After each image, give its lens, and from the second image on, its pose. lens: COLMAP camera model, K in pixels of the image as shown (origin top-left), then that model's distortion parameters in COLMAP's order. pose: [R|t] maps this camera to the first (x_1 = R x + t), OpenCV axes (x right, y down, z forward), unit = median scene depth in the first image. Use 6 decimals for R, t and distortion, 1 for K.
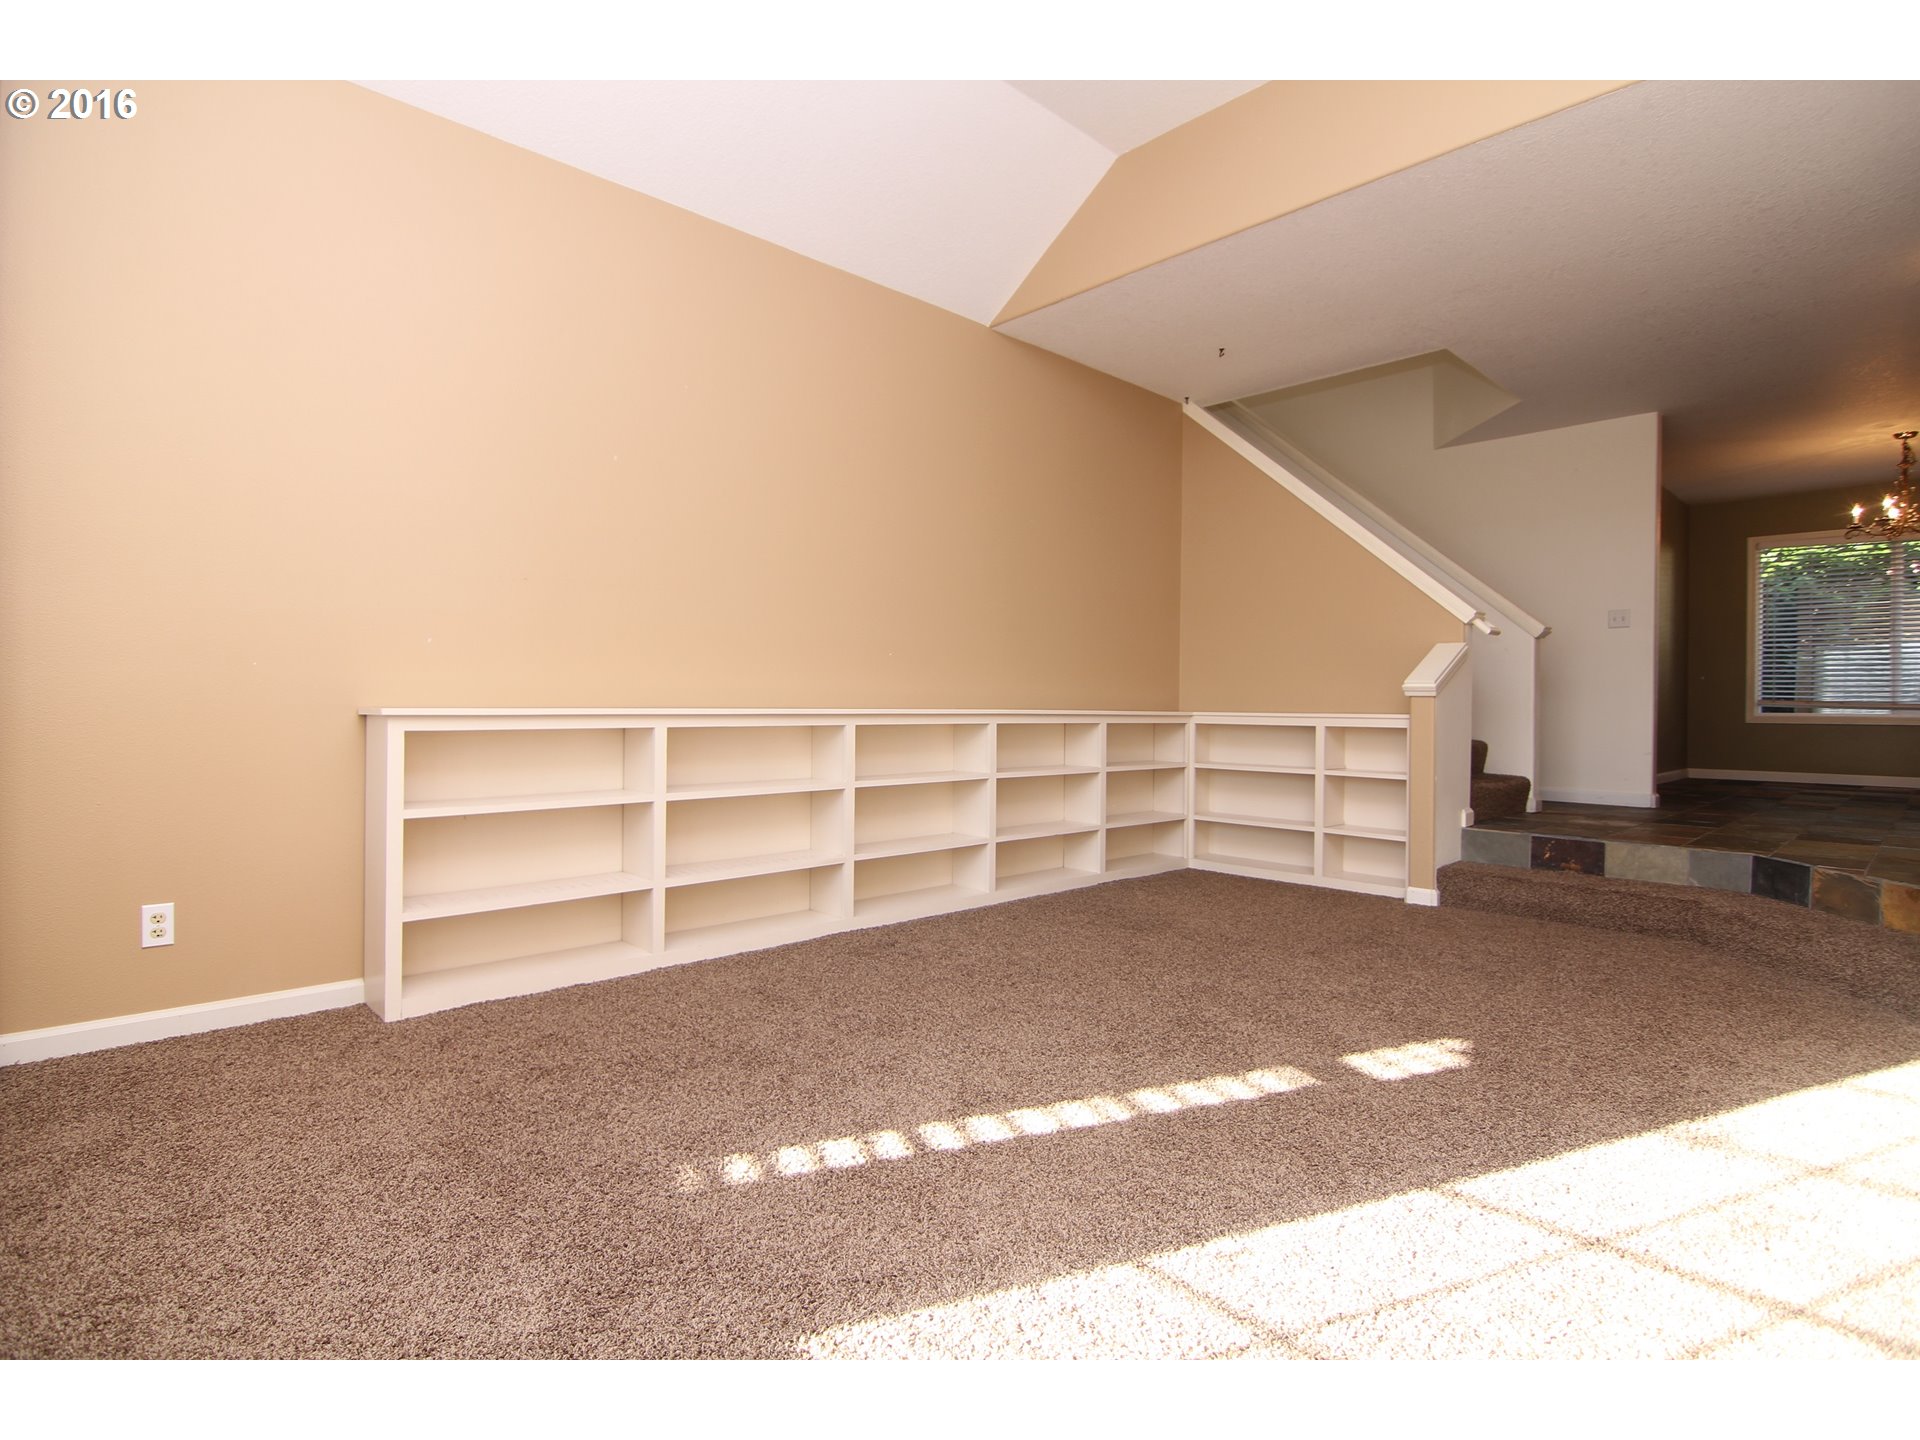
lens RADIAL K [[1099.5, 0, 951.3], [0, 1099.5, 749.3], [0, 0, 1]] dist [0.005919, 0.002467]
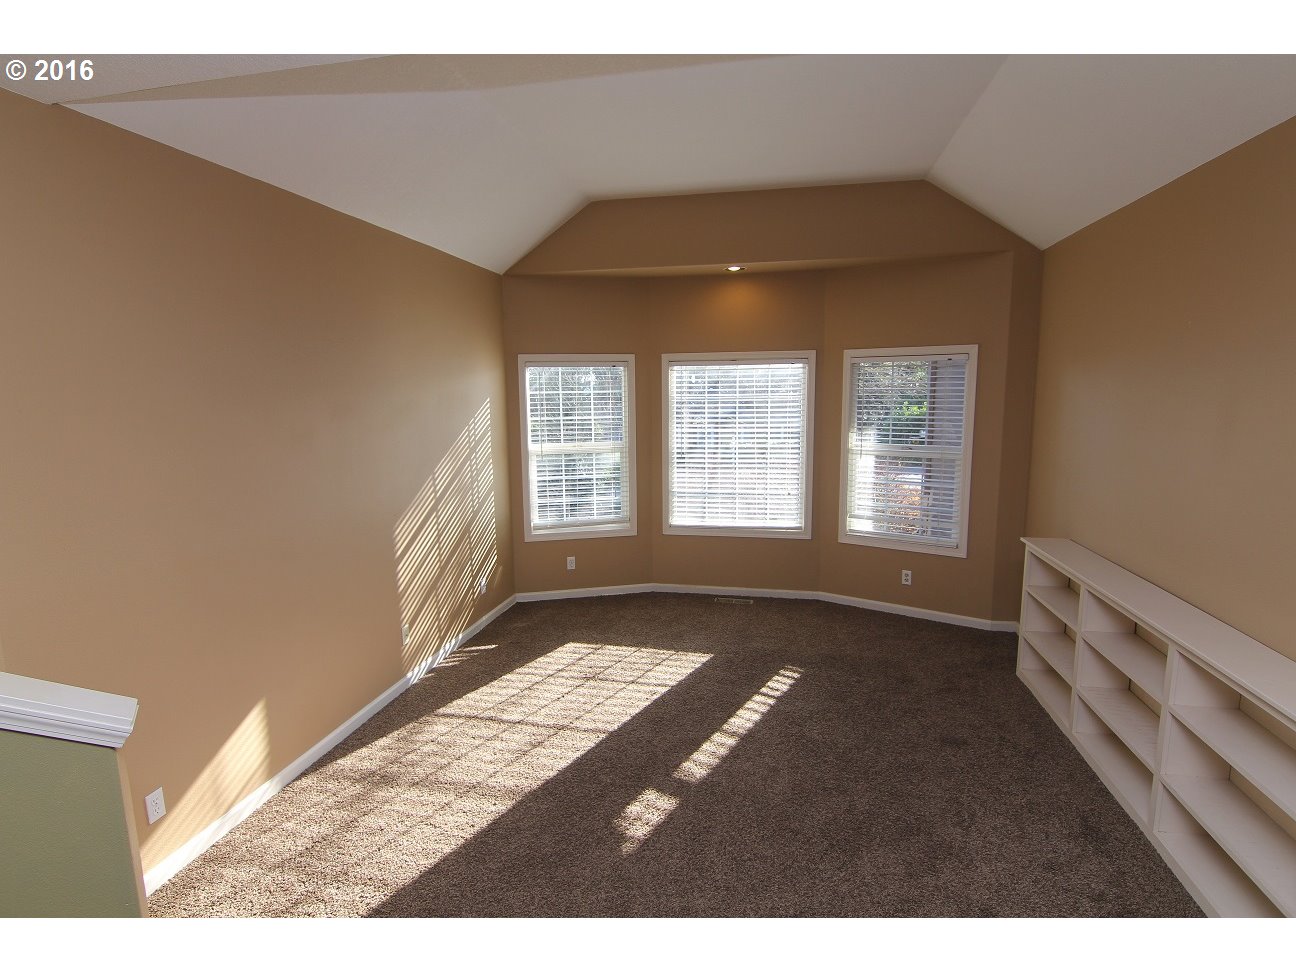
lens RADIAL K [[655.8, 0, 646.7], [0, 655.8, 479.5], [0, 0, 1]] dist [0.001181, -0.016372]
pose [[-0.828200, 0.072948, -0.555665, 1.196944], [-0.015481, 0.988136, 0.152797, -0.483237], [0.560219, 0.135149, -0.817245, 2.246139]]
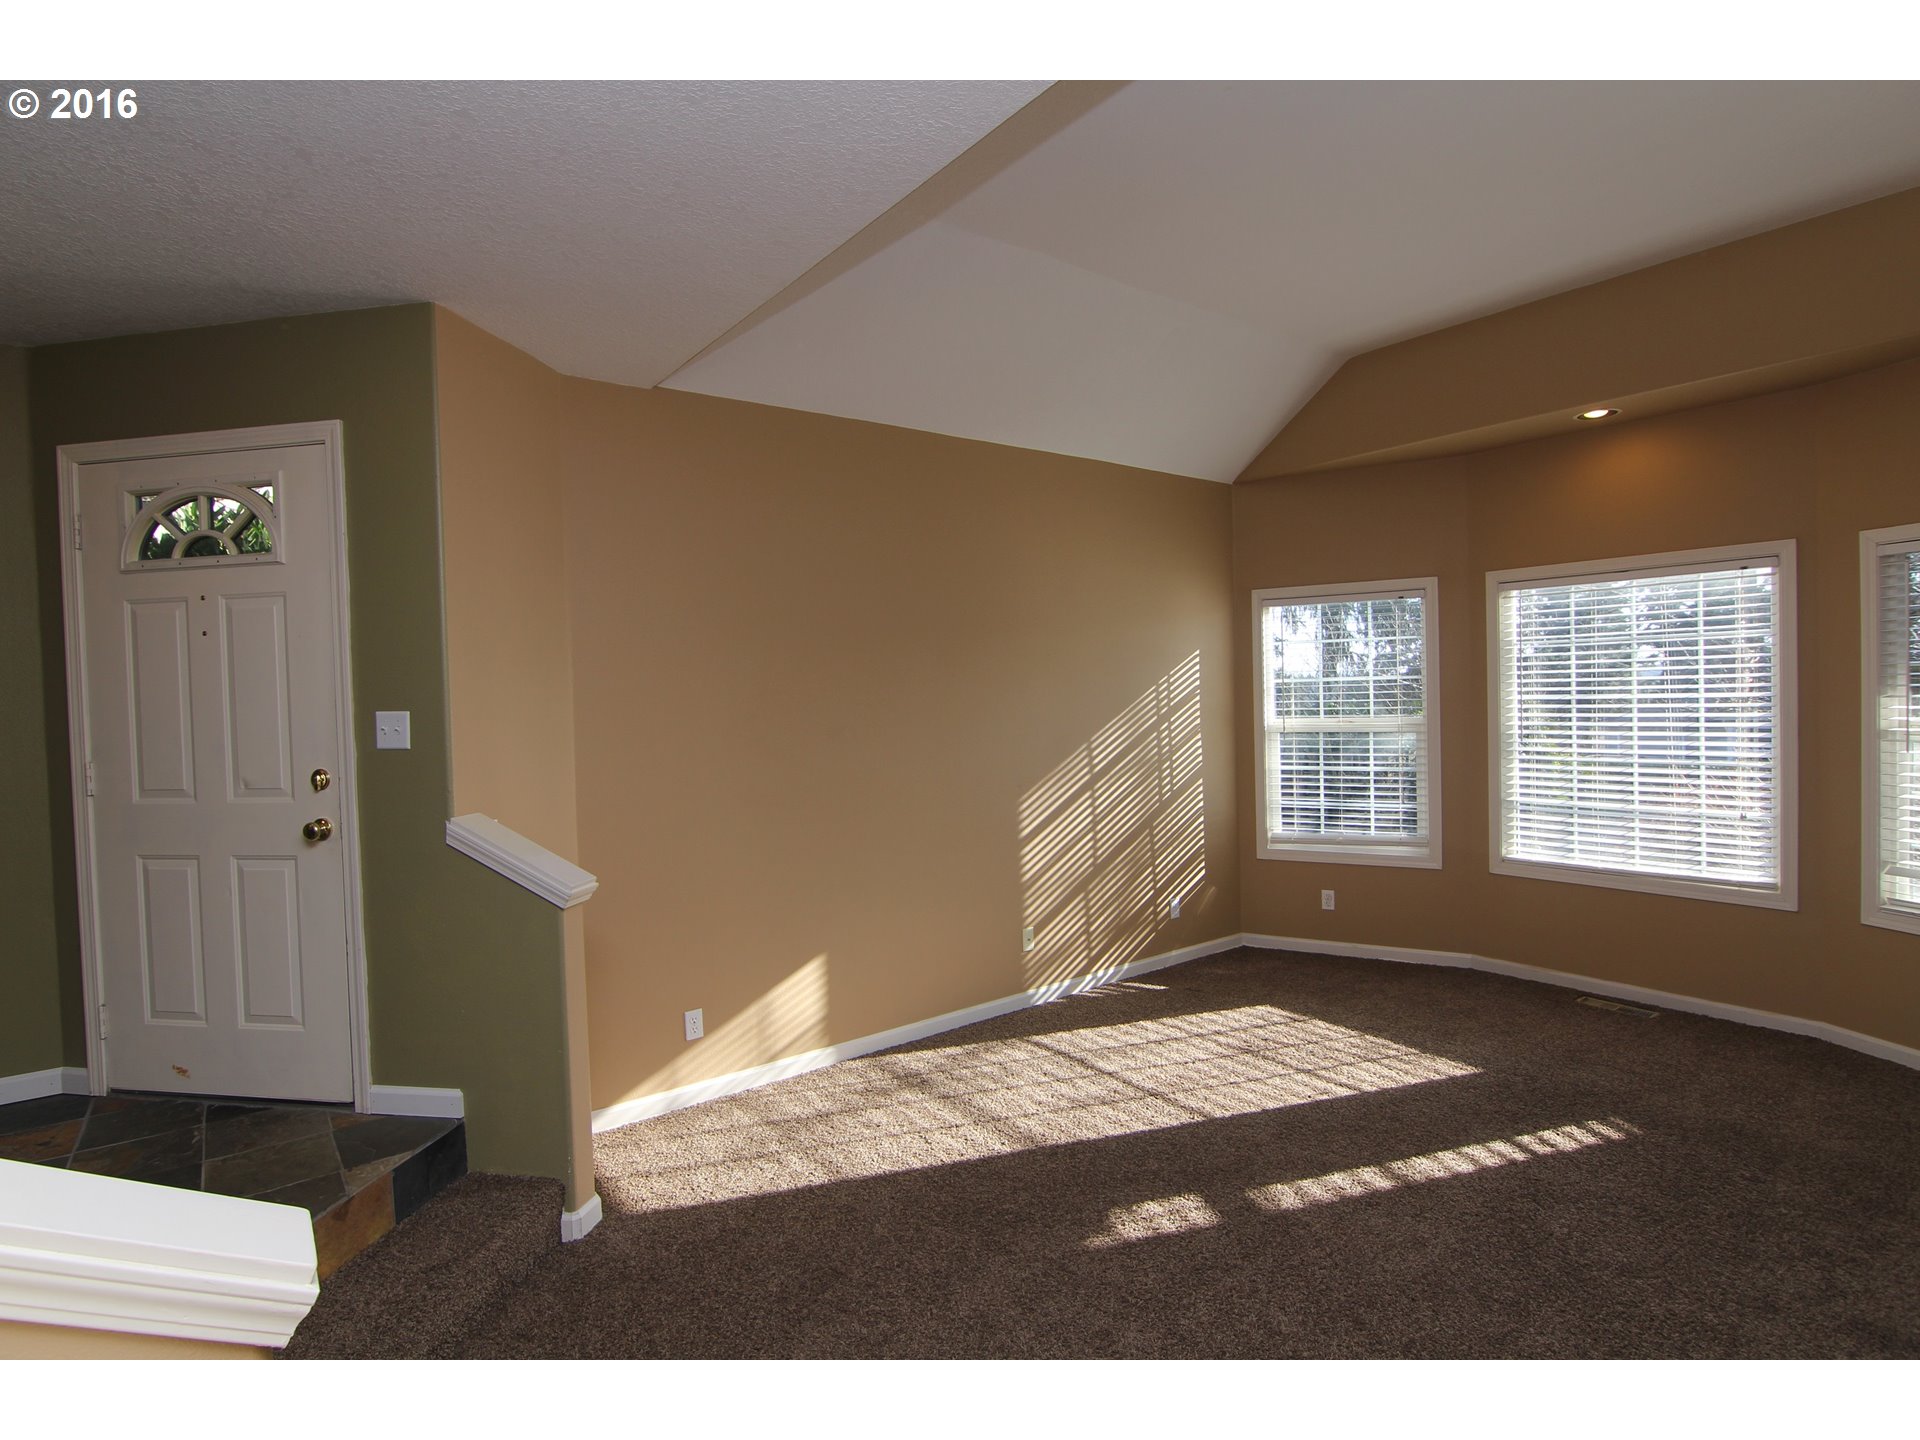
lens RADIAL K [[948.4, 0, 966.2], [0, 948.4, 695.0], [0, 0, 1]] dist [0.001120, -0.016431]
pose [[-0.993619, 0.010986, 0.112251, 0.638569], [0.015117, 0.999237, 0.036017, -0.378551], [-0.111770, 0.037484, -0.993027, 2.531729]]
